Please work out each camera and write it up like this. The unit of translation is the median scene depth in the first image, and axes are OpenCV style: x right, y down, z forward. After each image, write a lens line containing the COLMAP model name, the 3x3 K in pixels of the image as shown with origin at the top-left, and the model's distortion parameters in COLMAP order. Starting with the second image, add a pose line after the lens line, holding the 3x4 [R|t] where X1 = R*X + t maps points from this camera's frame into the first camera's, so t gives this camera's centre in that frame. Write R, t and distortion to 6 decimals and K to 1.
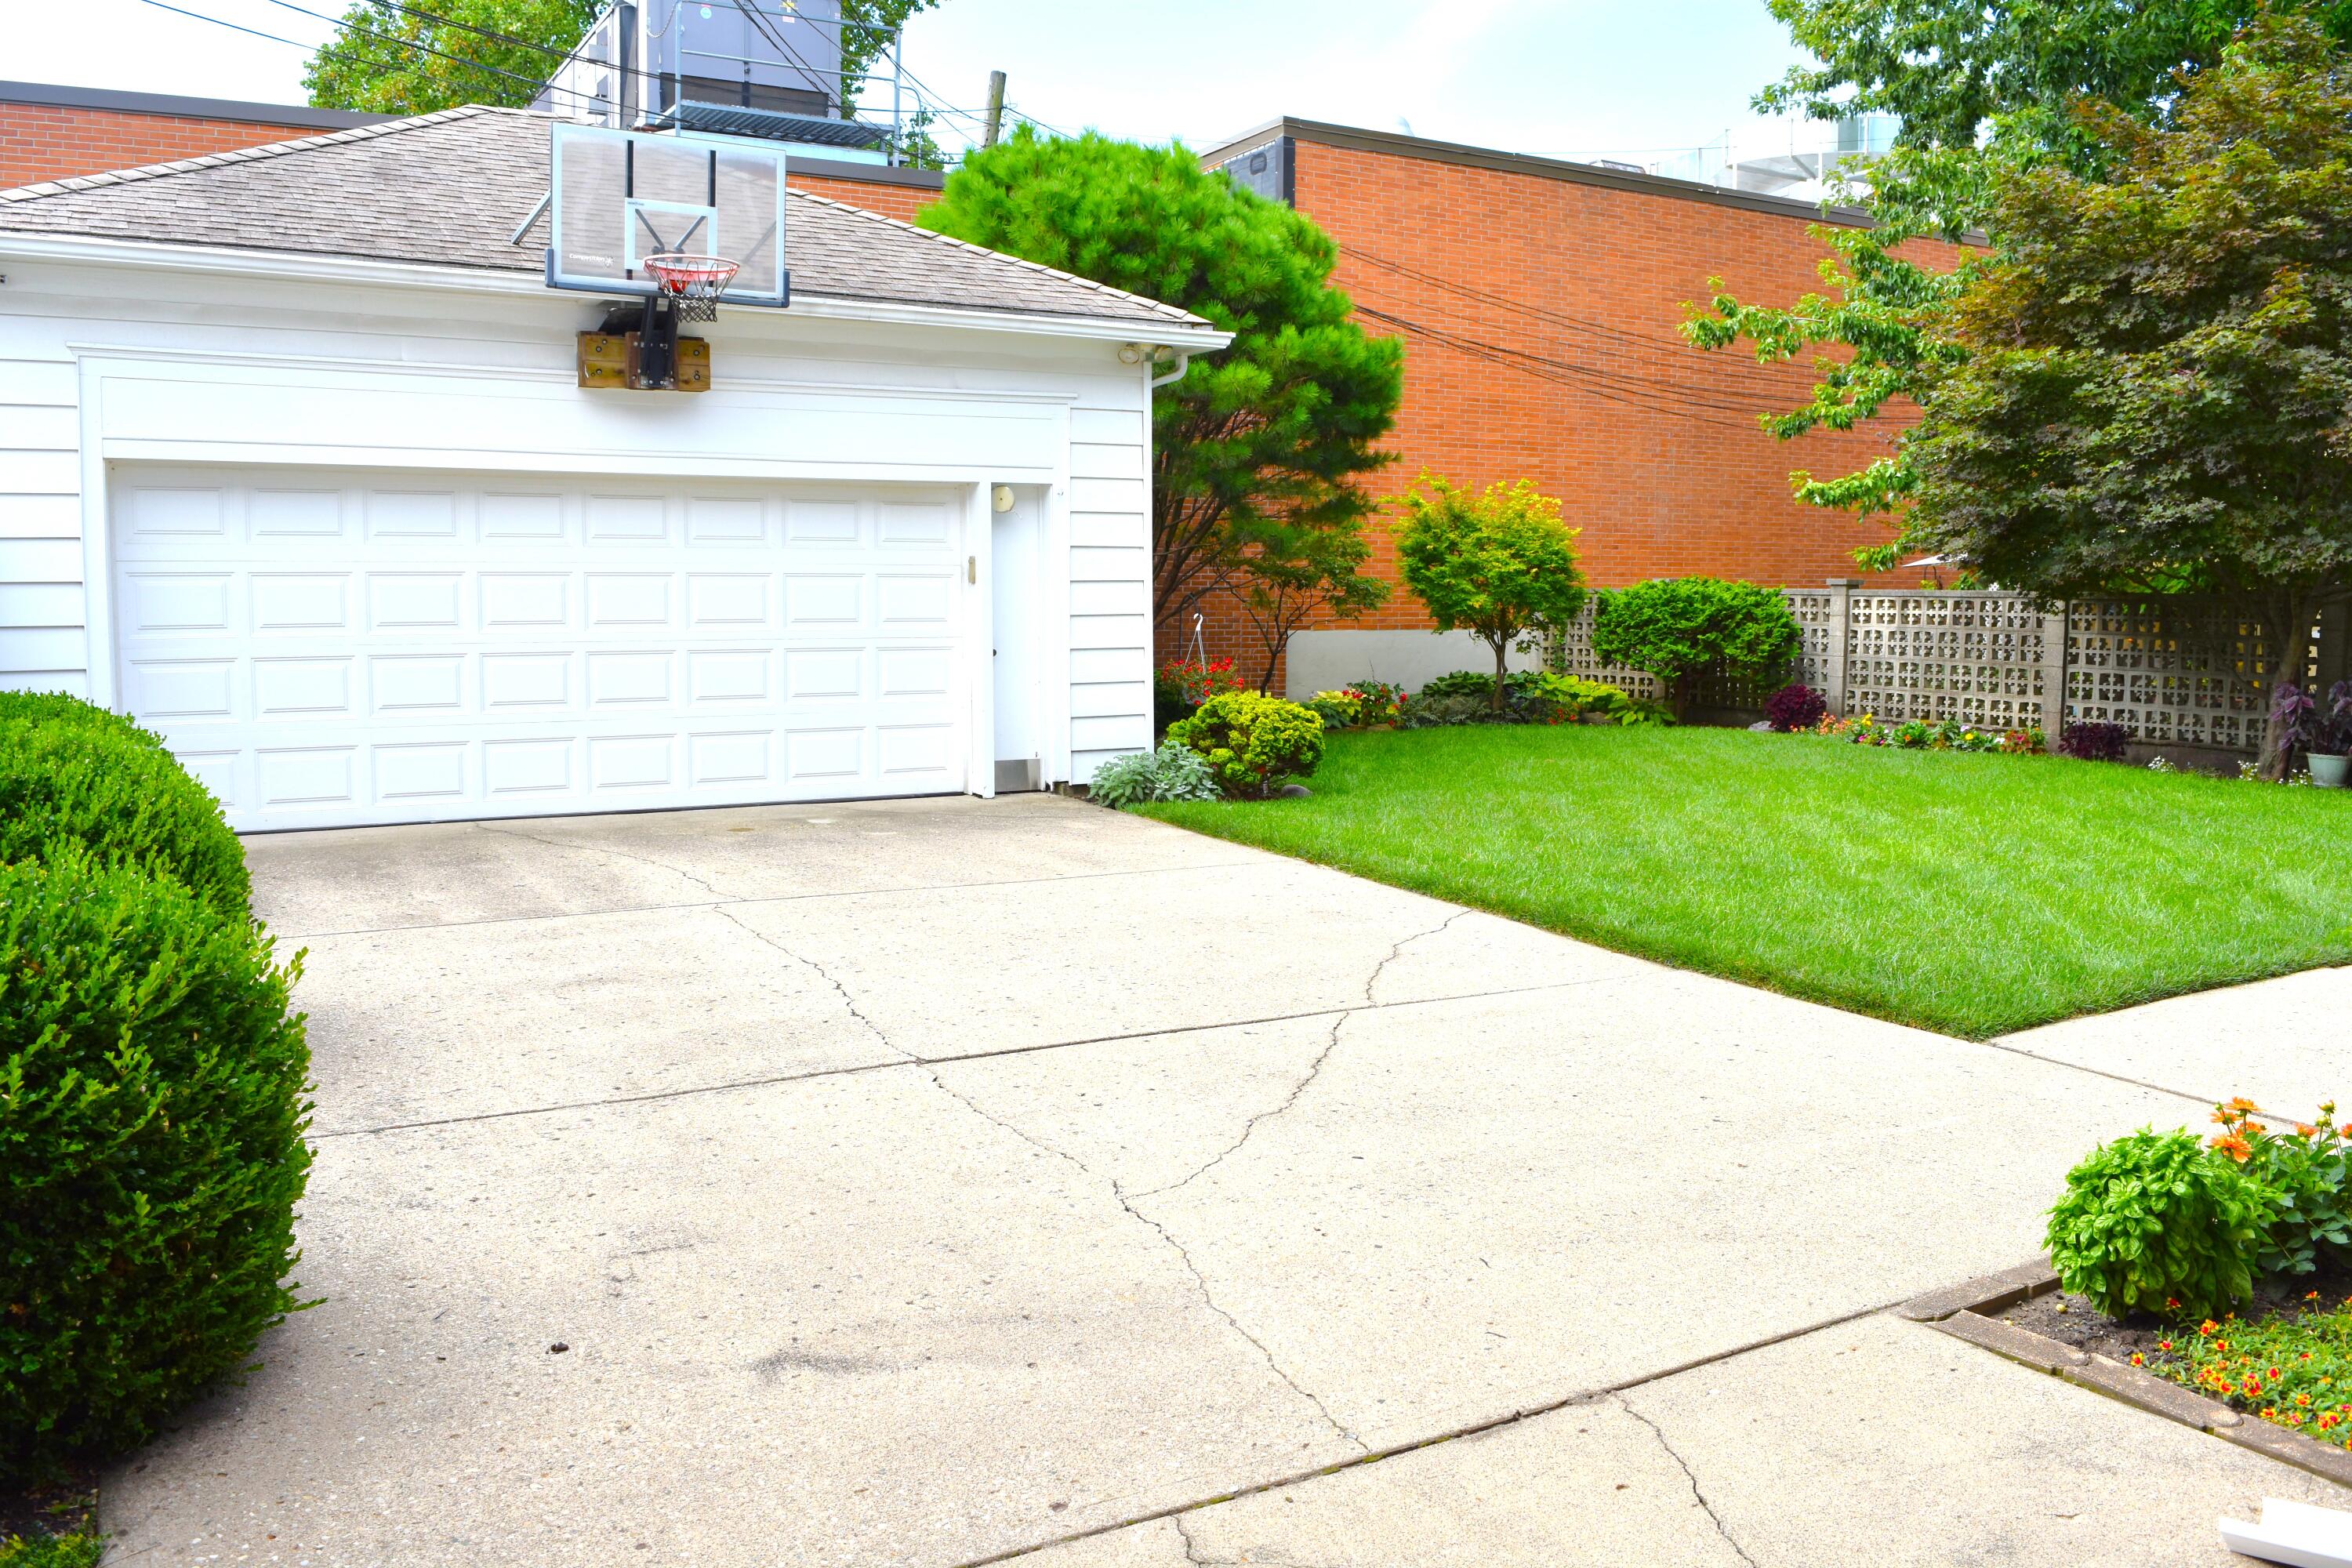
lens RADIAL K [[1845.9, 0, 1174.9], [0, 1845.9, 768.7], [0, 0, 1]] dist [-0.089947, 0.014256]
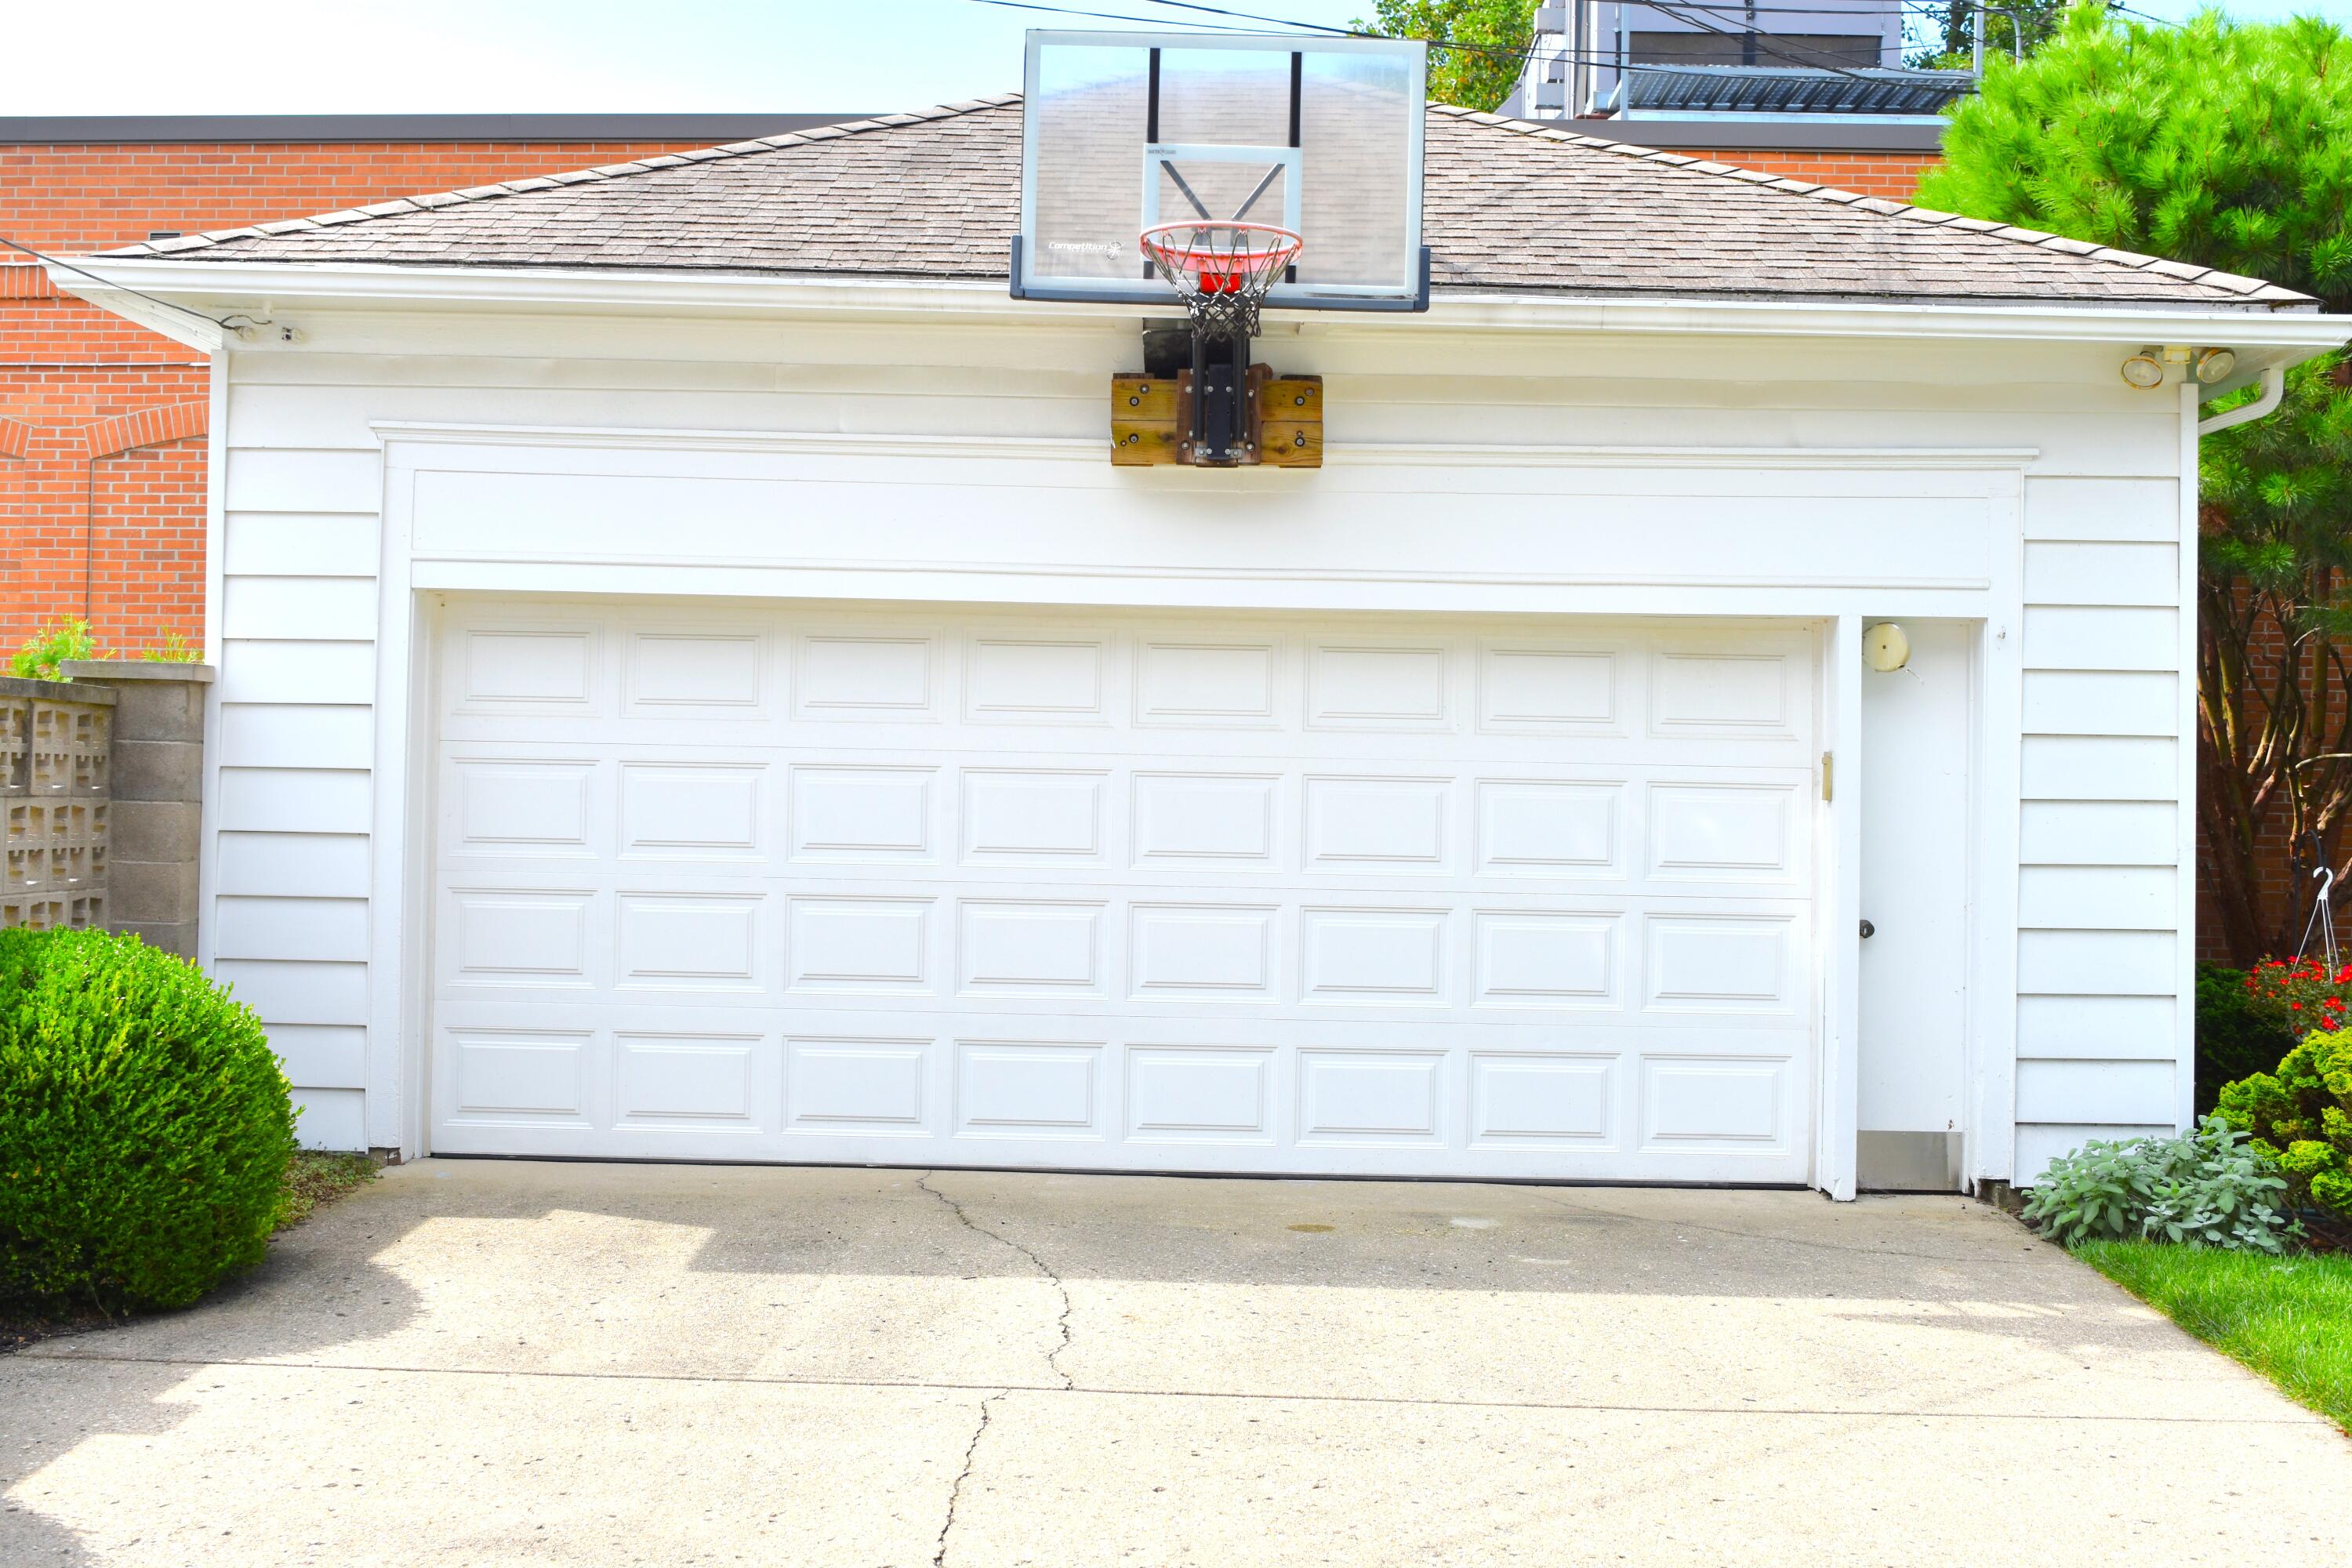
lens RADIAL K [[2582.1, 0, 1165.3], [0, 2582.1, 780.0], [0, 0, 1]] dist [-0.046784, -0.020619]
pose [[0.855414, 0.009647, -0.517854, 0.117411], [-0.066463, 0.993605, -0.091276, -0.024592], [0.513662, 0.112497, 0.850585, 0.253226]]
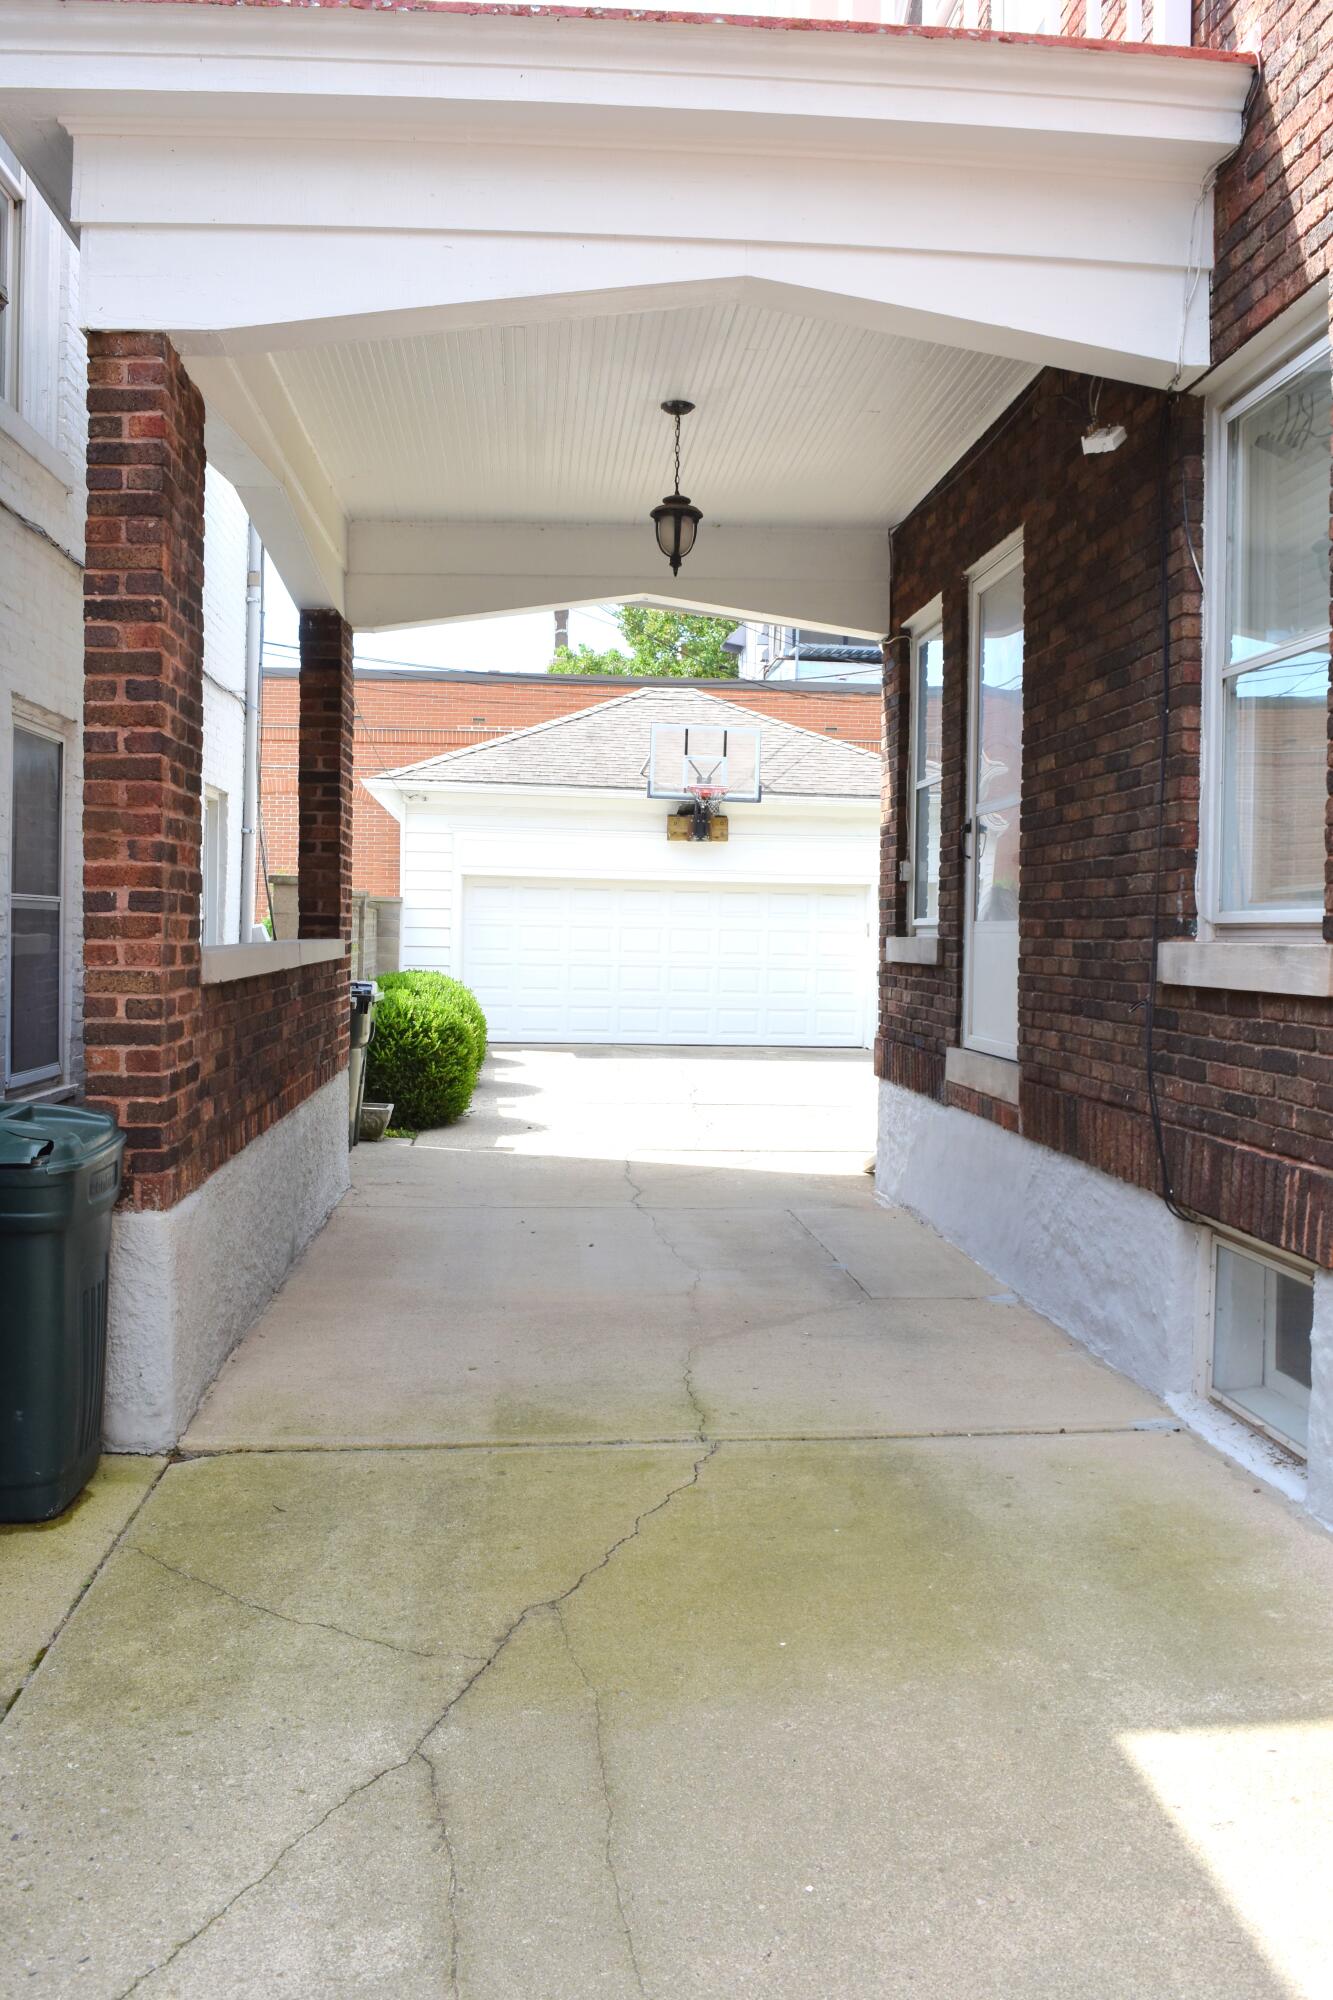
lens RADIAL K [[1569.6, 0, 666.5], [0, 1569.6, 1000.0], [0, 0, 1]] dist [-0.089947, 0.014256]
pose [[0.909612, 0.030815, -0.414314, 0.377038], [-0.056509, 0.997154, -0.049898, 0.057712], [0.411597, 0.068800, 0.908765, -0.559917]]
